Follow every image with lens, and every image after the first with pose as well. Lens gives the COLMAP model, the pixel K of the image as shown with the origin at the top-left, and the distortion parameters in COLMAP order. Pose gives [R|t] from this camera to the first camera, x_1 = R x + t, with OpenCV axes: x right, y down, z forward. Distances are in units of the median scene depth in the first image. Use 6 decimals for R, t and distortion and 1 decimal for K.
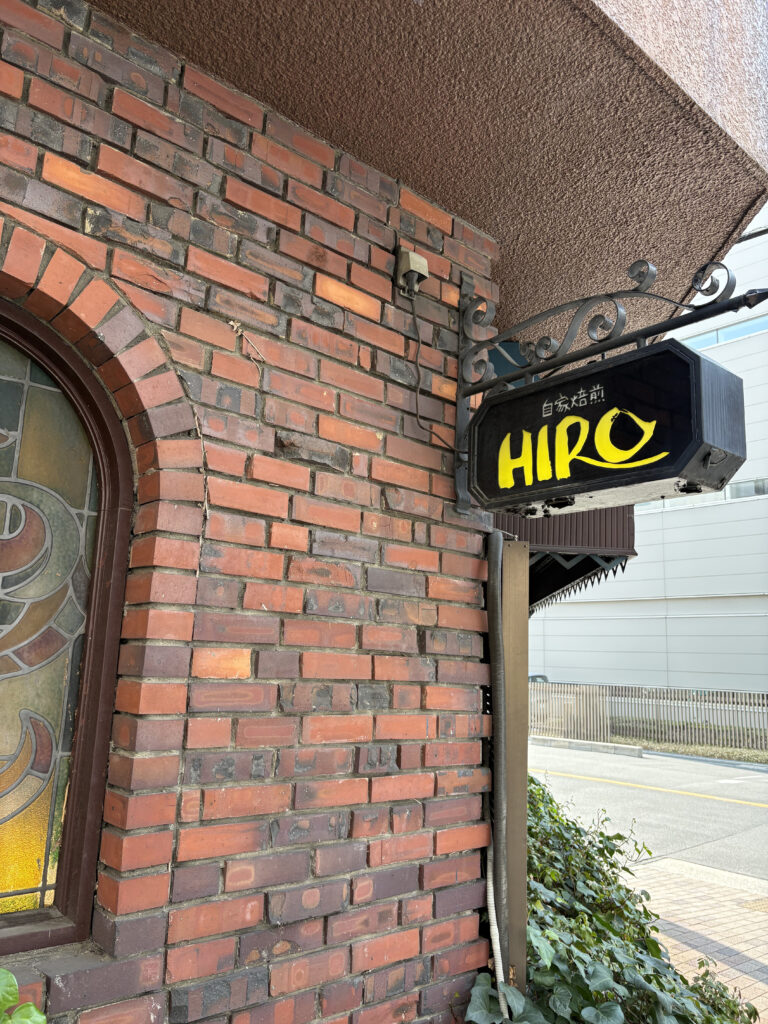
lens RADIAL K [[787.5, 0, 384.0], [0, 787.5, 512.0], [0, 0, 1]] dist [0.129593, -0.168804]
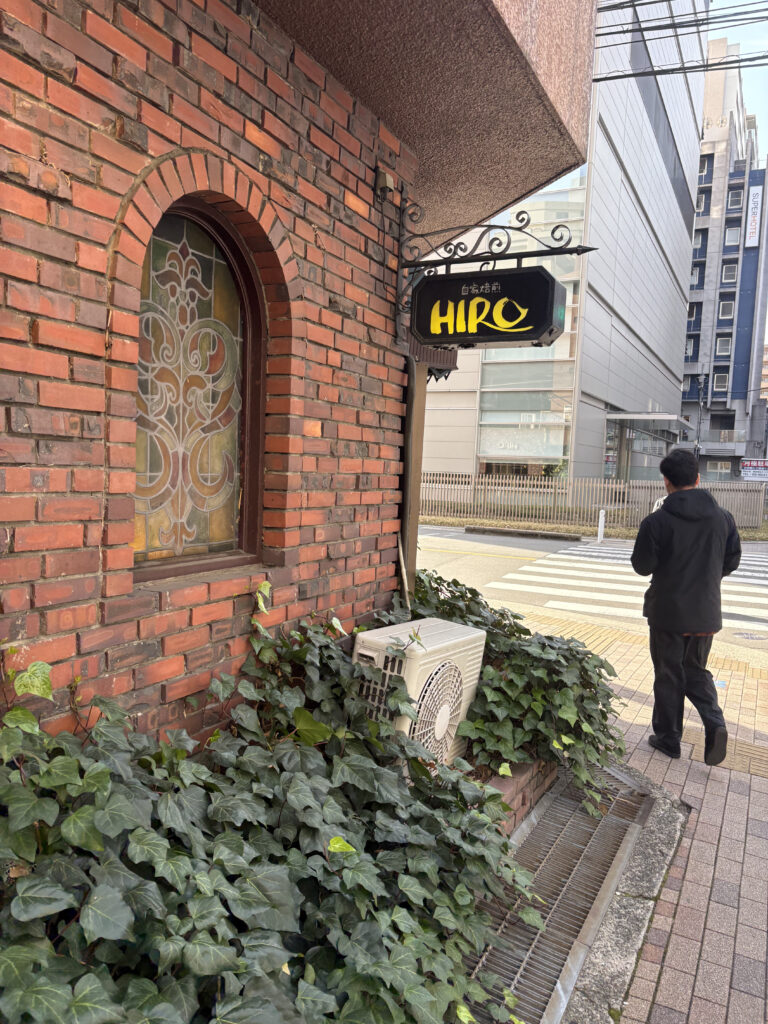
lens RADIAL K [[772.1, 0, 384.0], [0, 772.1, 512.0], [0, 0, 1]] dist [0.055898, 0.003219]
pose [[0.927109, -0.021831, 0.374154, -0.639726], [-0.079563, 0.964084, 0.253400, -0.079896], [-0.366248, -0.264698, 0.892075, -0.628472]]
